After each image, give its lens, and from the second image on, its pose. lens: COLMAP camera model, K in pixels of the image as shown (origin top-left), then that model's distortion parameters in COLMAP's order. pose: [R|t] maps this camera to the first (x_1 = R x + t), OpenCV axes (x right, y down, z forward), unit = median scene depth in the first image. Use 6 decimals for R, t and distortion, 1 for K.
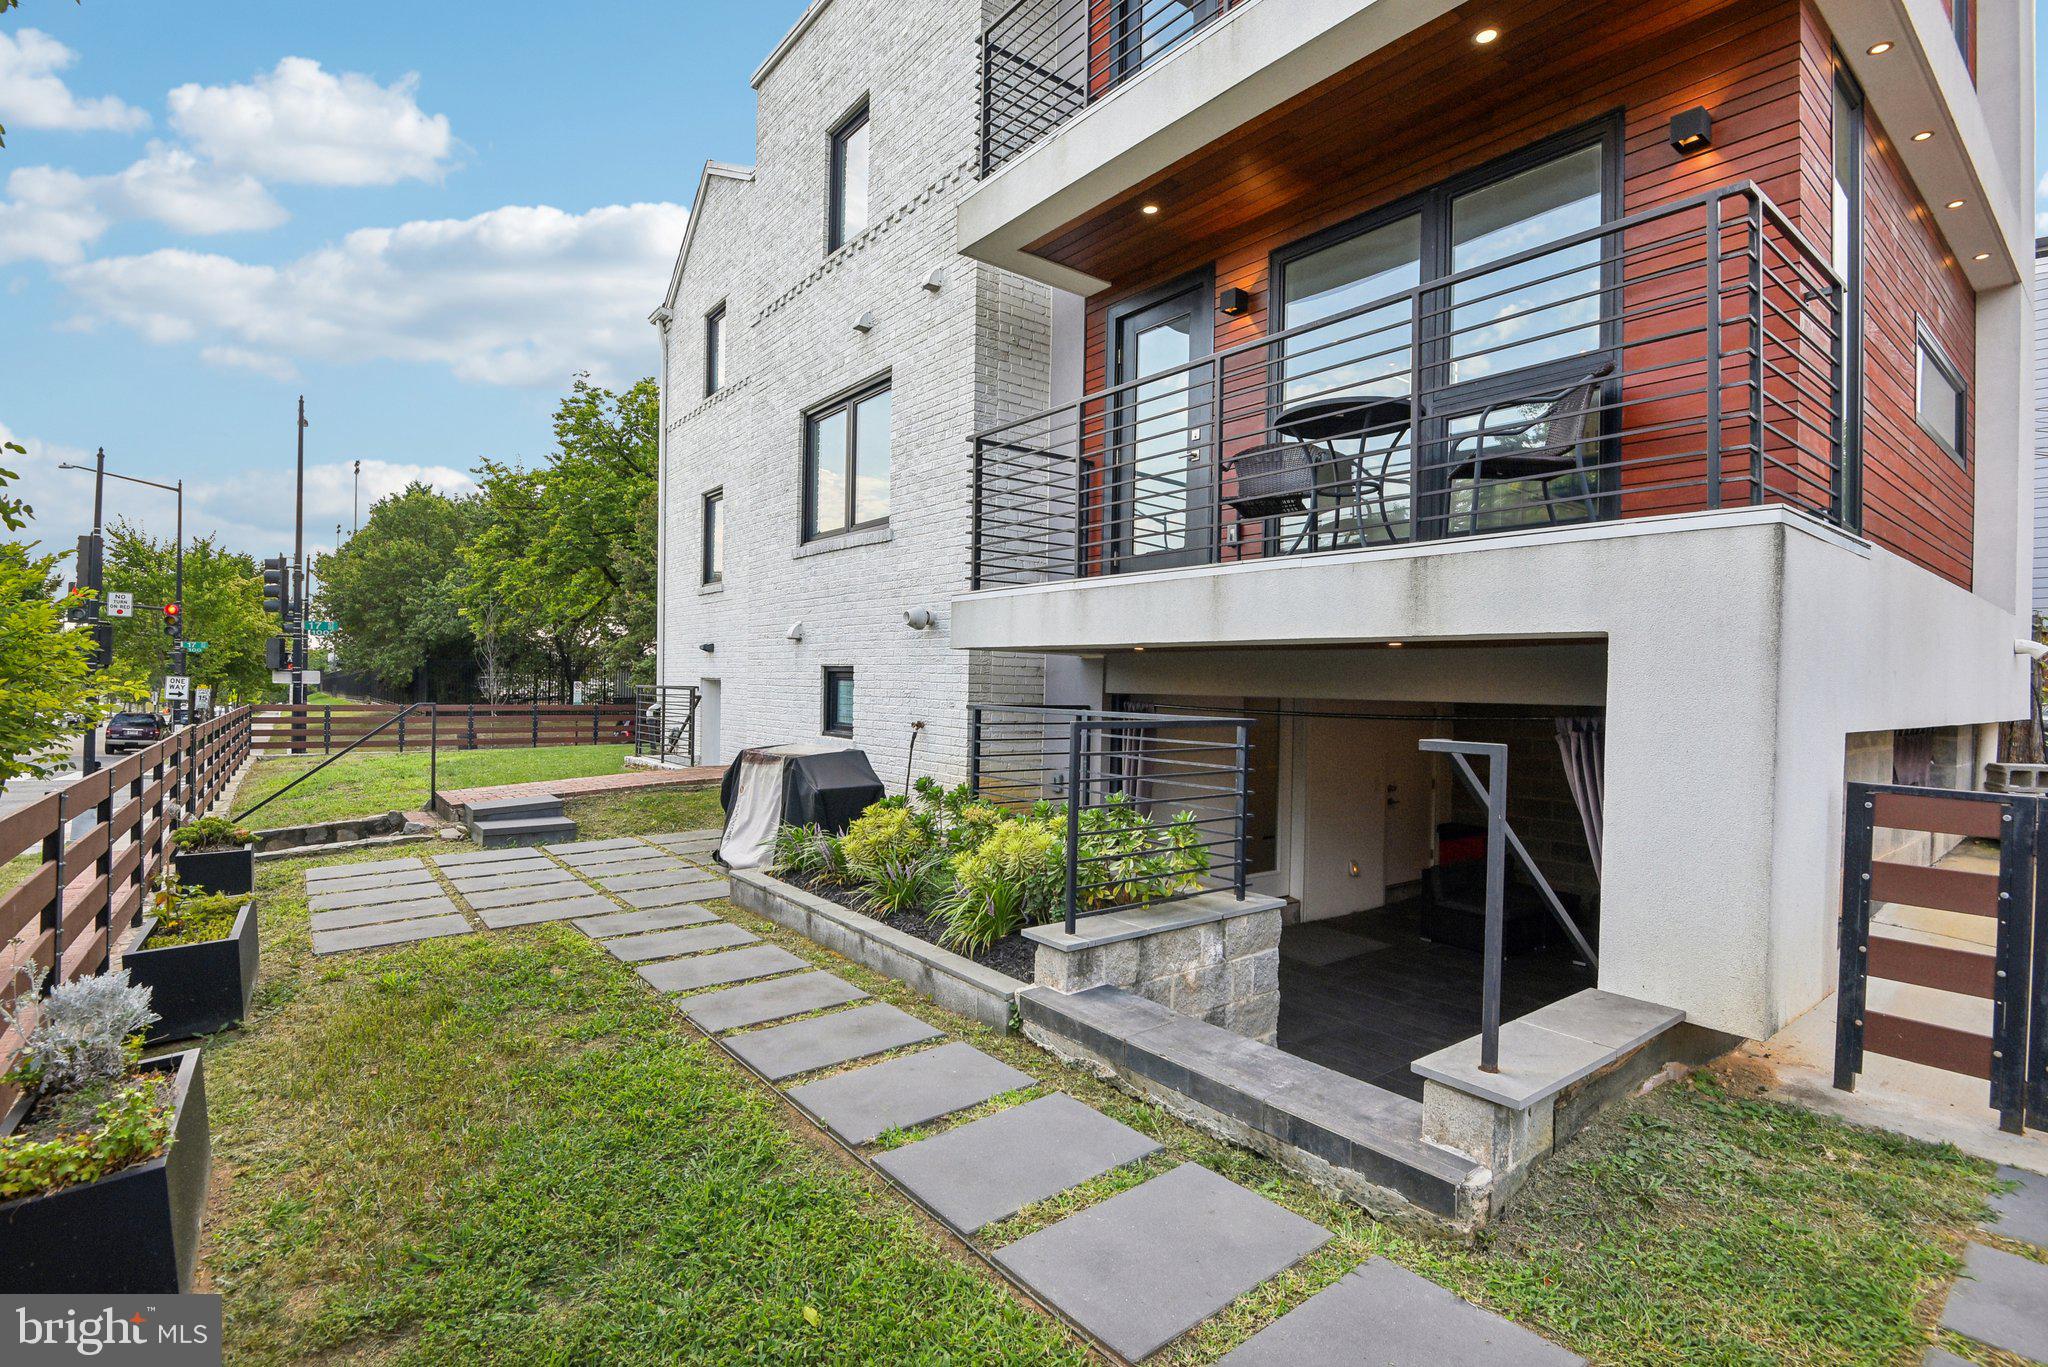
lens RADIAL K [[948.7, 0, 1019.5], [0, 948.7, 691.5], [0, 0, 1]] dist [-0.010195, -0.009782]
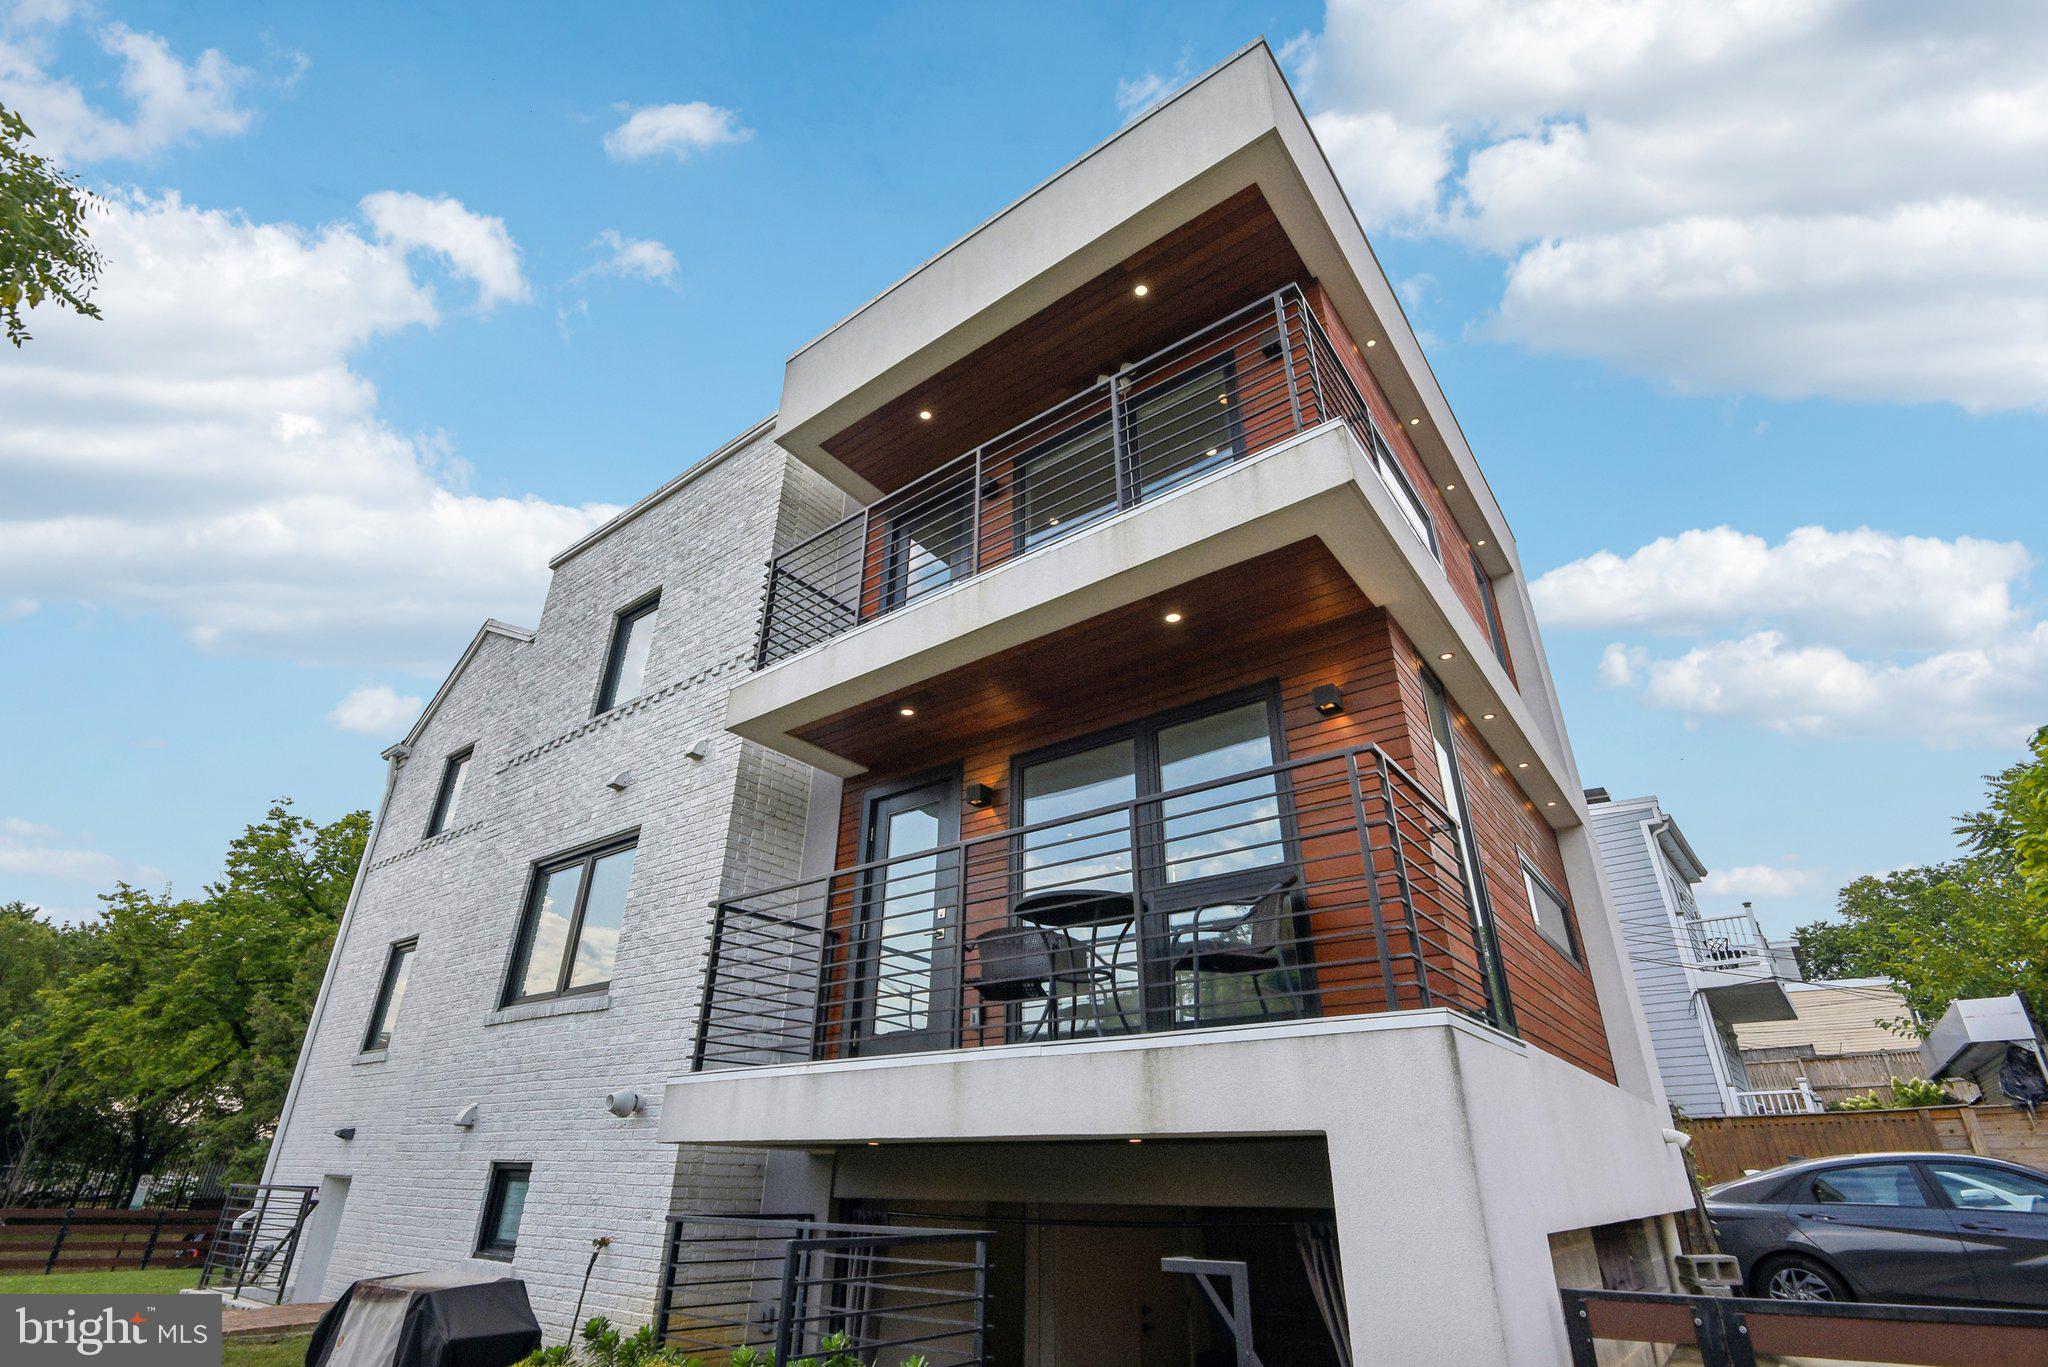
lens RADIAL K [[948.7, 0, 1019.5], [0, 948.7, 691.5], [0, 0, 1]] dist [-0.010195, -0.009782]
pose [[0.966567, 0.109235, 0.231983, 0.002615], [0.011380, 0.885552, -0.464401, -0.005905], [-0.256161, 0.451515, 0.854702, -0.008669]]
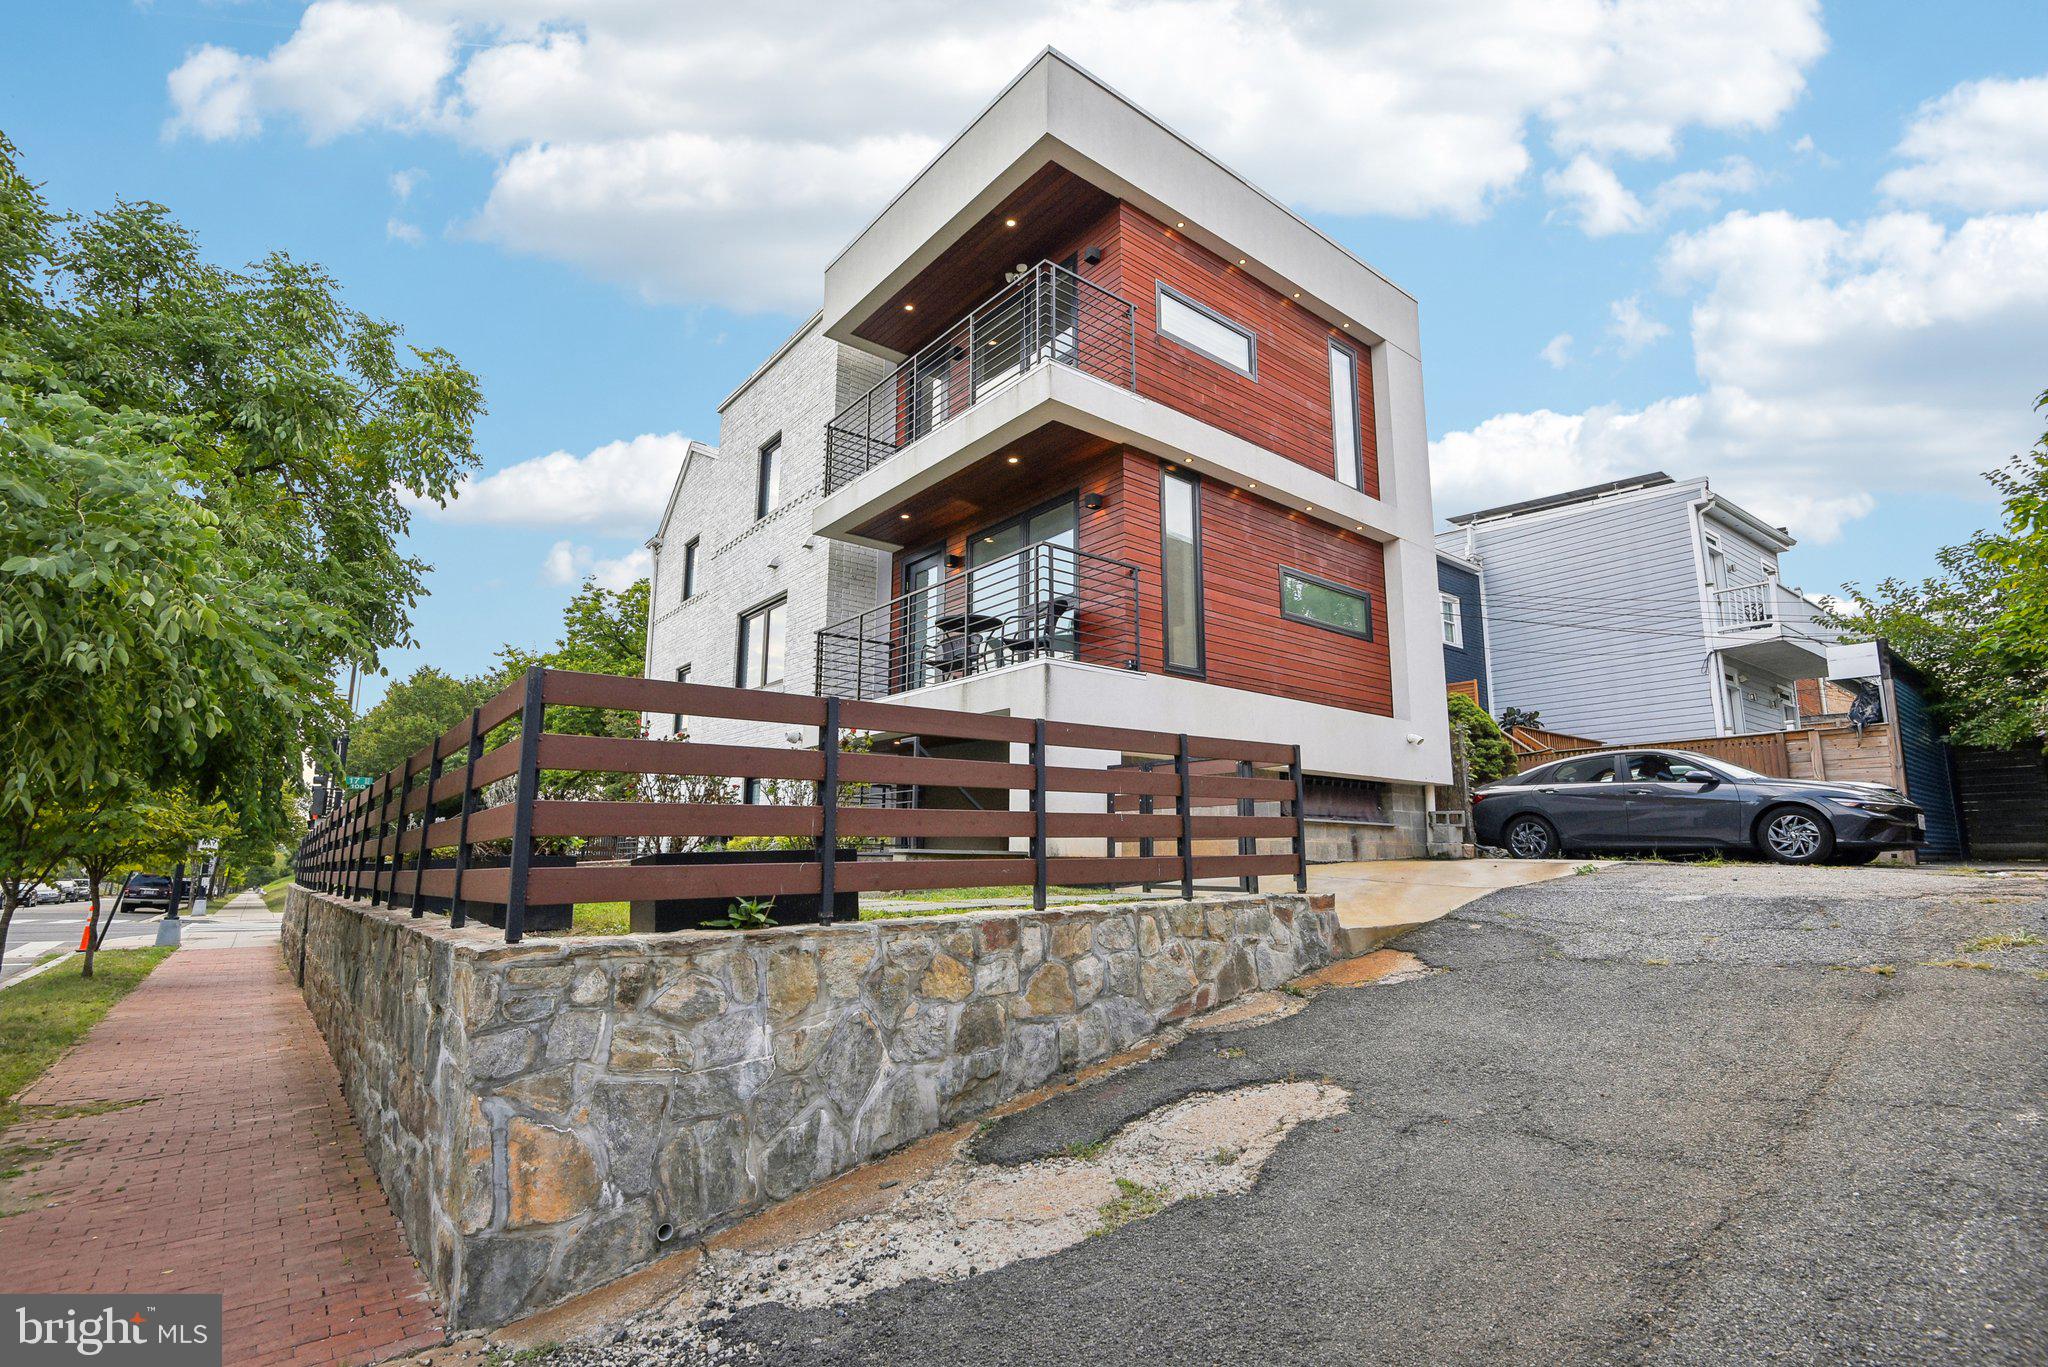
lens RADIAL K [[948.7, 0, 1019.5], [0, 948.7, 691.5], [0, 0, 1]] dist [-0.010195, -0.009782]
pose [[0.999821, -0.012037, 0.014587, 0.323339], [0.014521, 0.982762, -0.184303, 0.192412], [-0.012117, 0.184482, 0.982761, -0.800961]]
